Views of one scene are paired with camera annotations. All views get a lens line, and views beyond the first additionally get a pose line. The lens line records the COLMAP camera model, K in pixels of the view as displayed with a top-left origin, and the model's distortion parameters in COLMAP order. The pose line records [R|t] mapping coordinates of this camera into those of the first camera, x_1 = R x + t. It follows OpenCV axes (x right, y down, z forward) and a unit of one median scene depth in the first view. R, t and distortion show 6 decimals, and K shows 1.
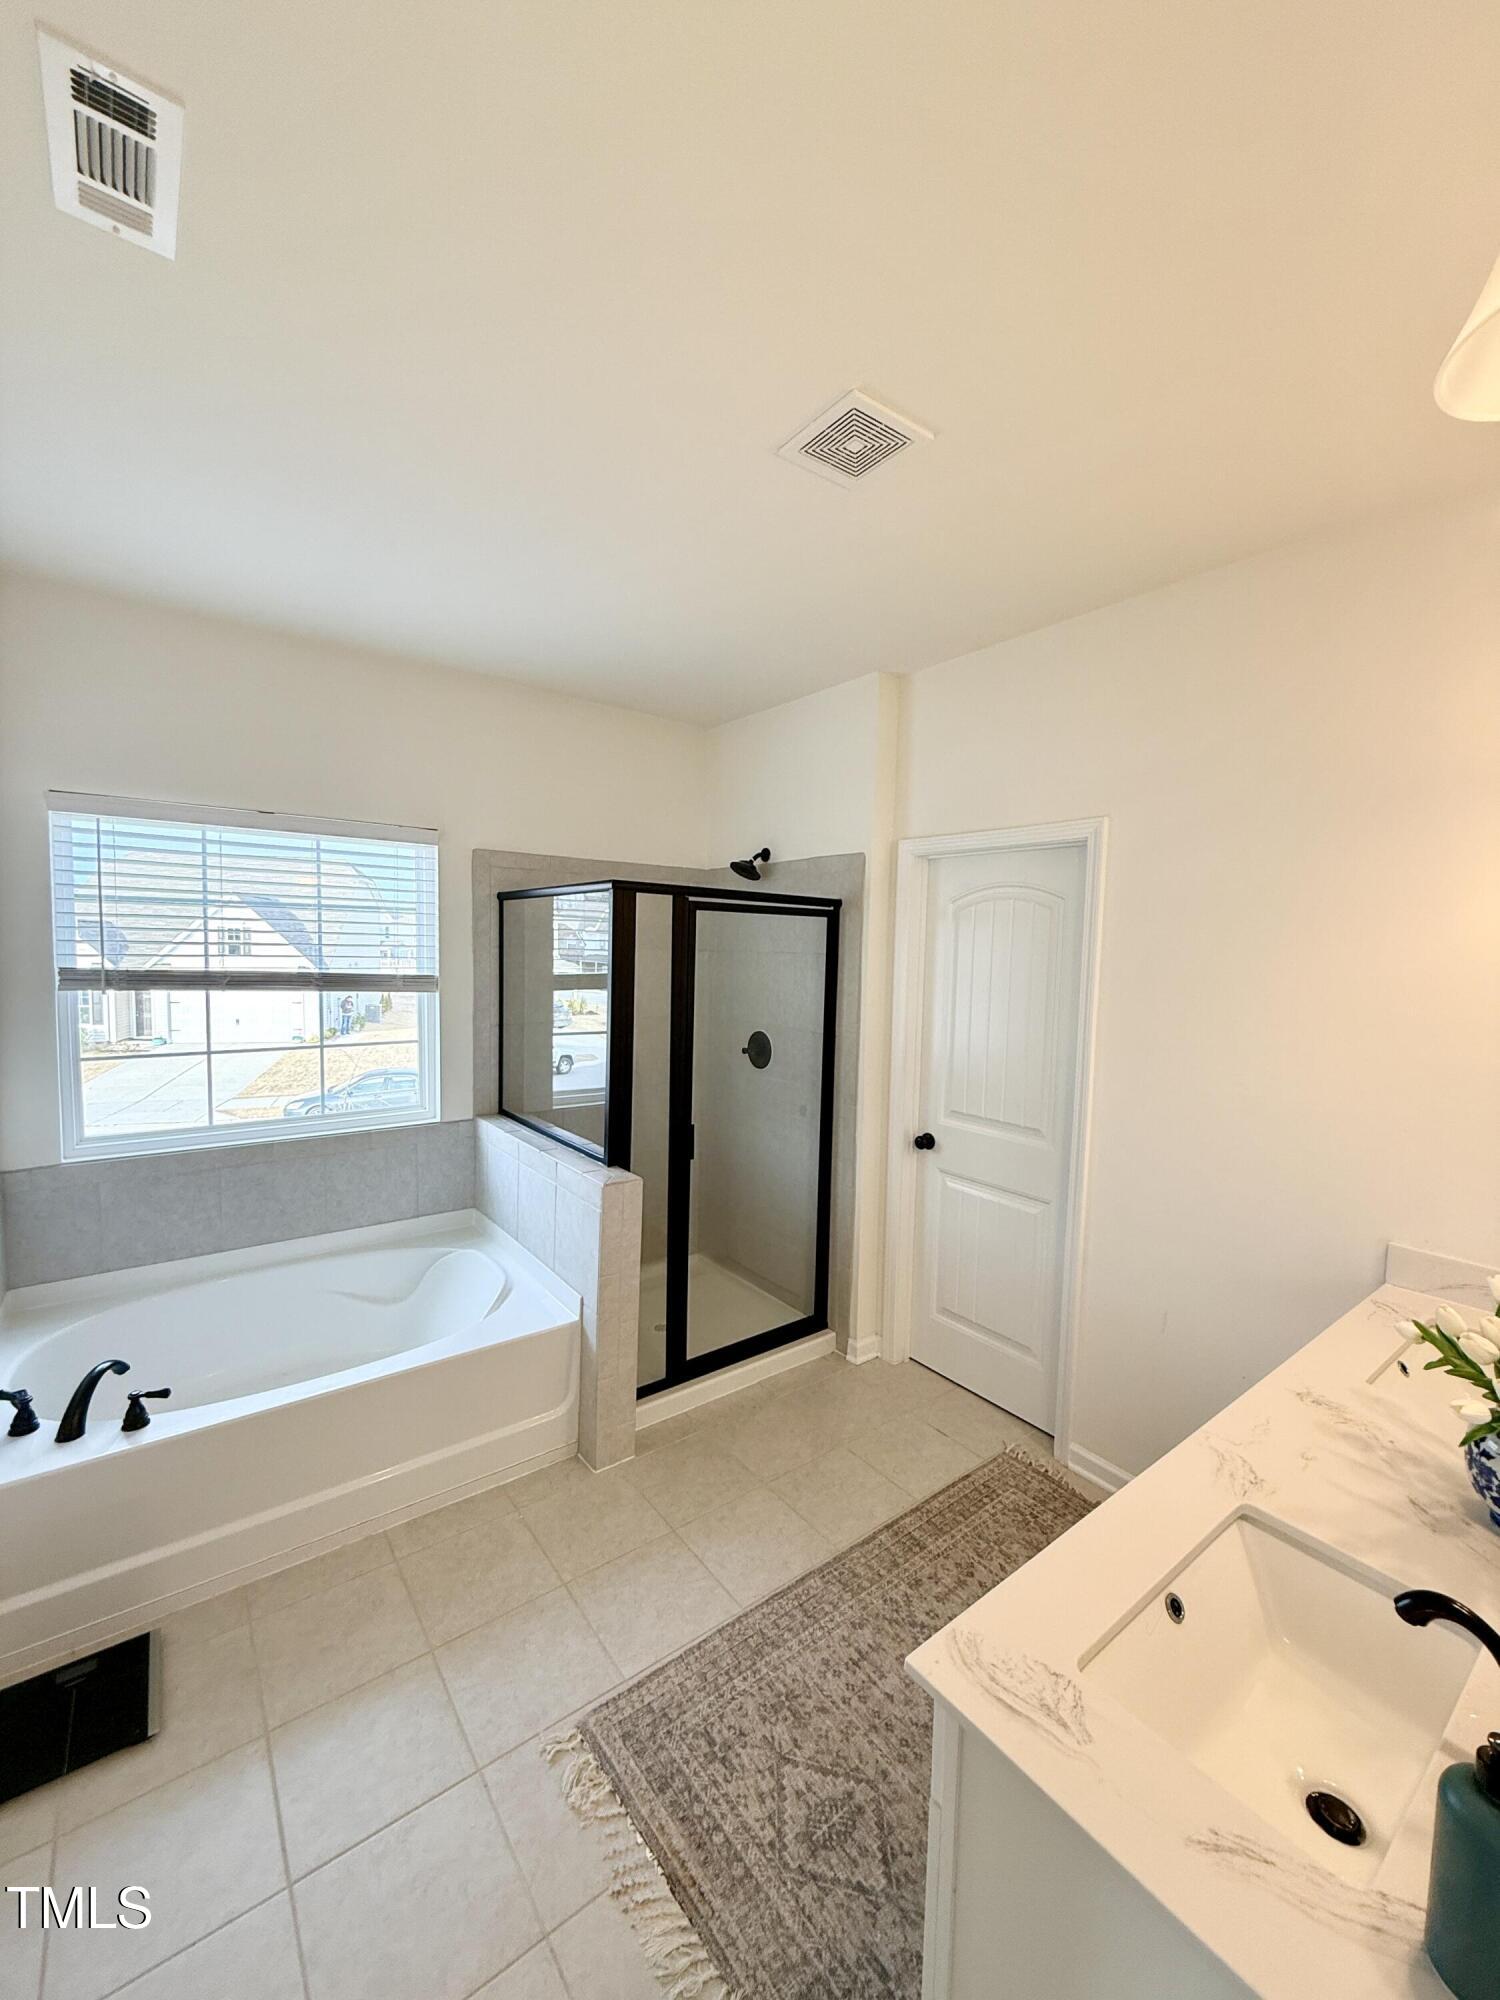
lens RADIAL K [[801.9, 0, 751.6], [0, 801.9, 1004.0], [0, 0, 1]] dist [-0.000898, 0.000030]
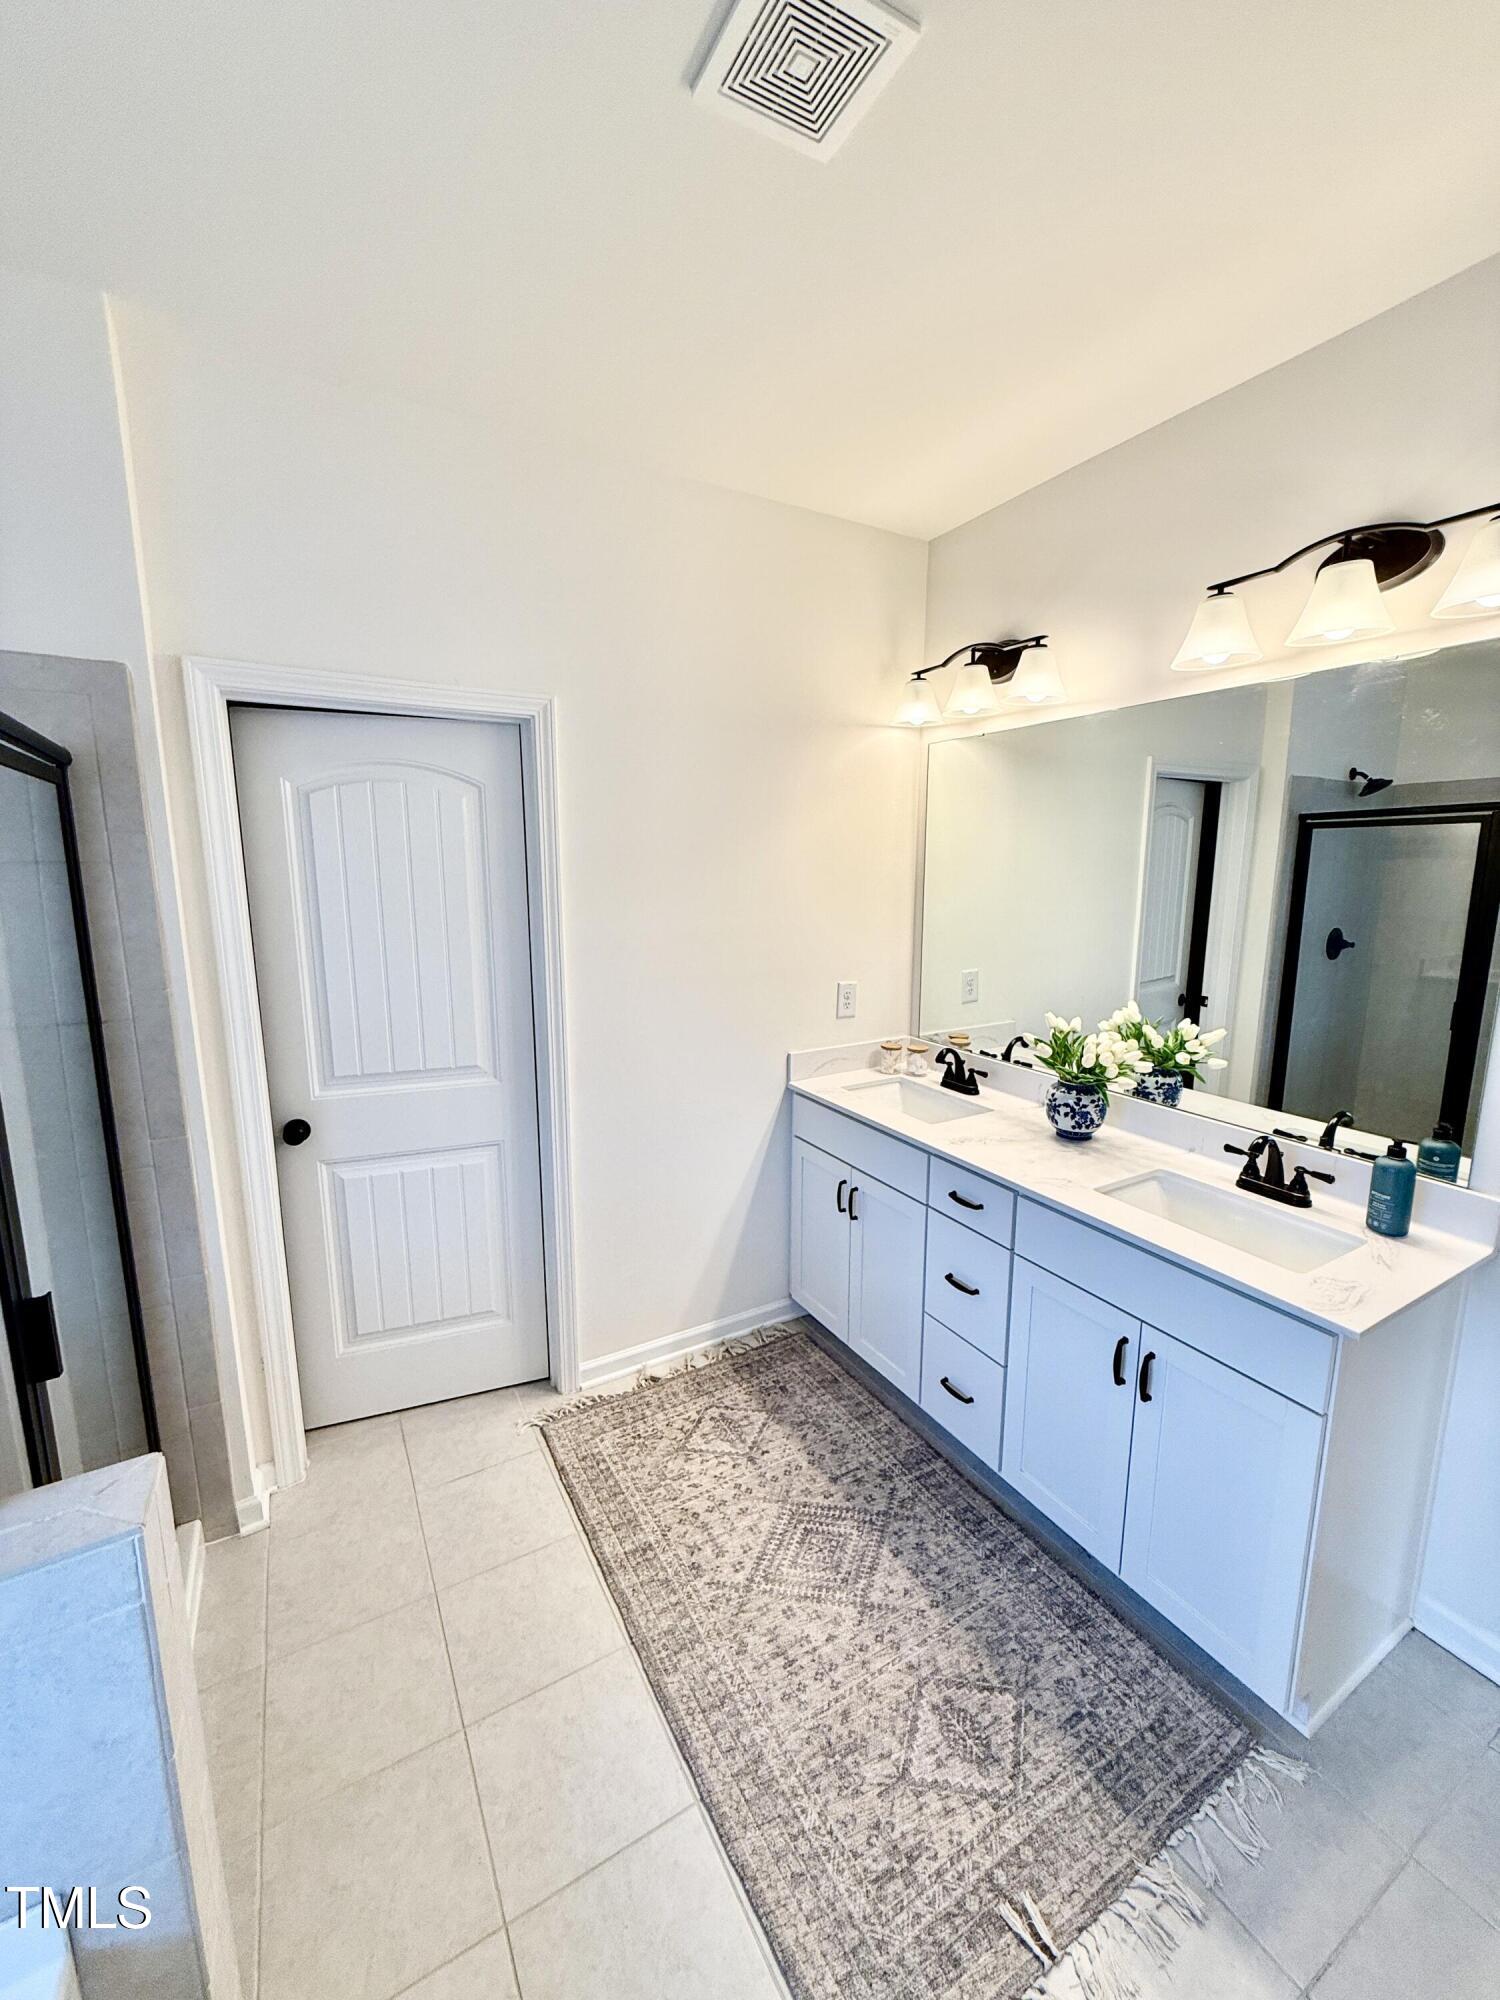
lens RADIAL K [[801.9, 0, 745.7], [0, 801.9, 1000.4], [0, 0, 1]] dist [-0.000898, 0.000030]
pose [[0.132028, -0.189581, 0.972948, -0.658297], [0.078131, 0.980477, 0.180446, -0.063883], [-0.988162, 0.052193, 0.144263, 0.969771]]
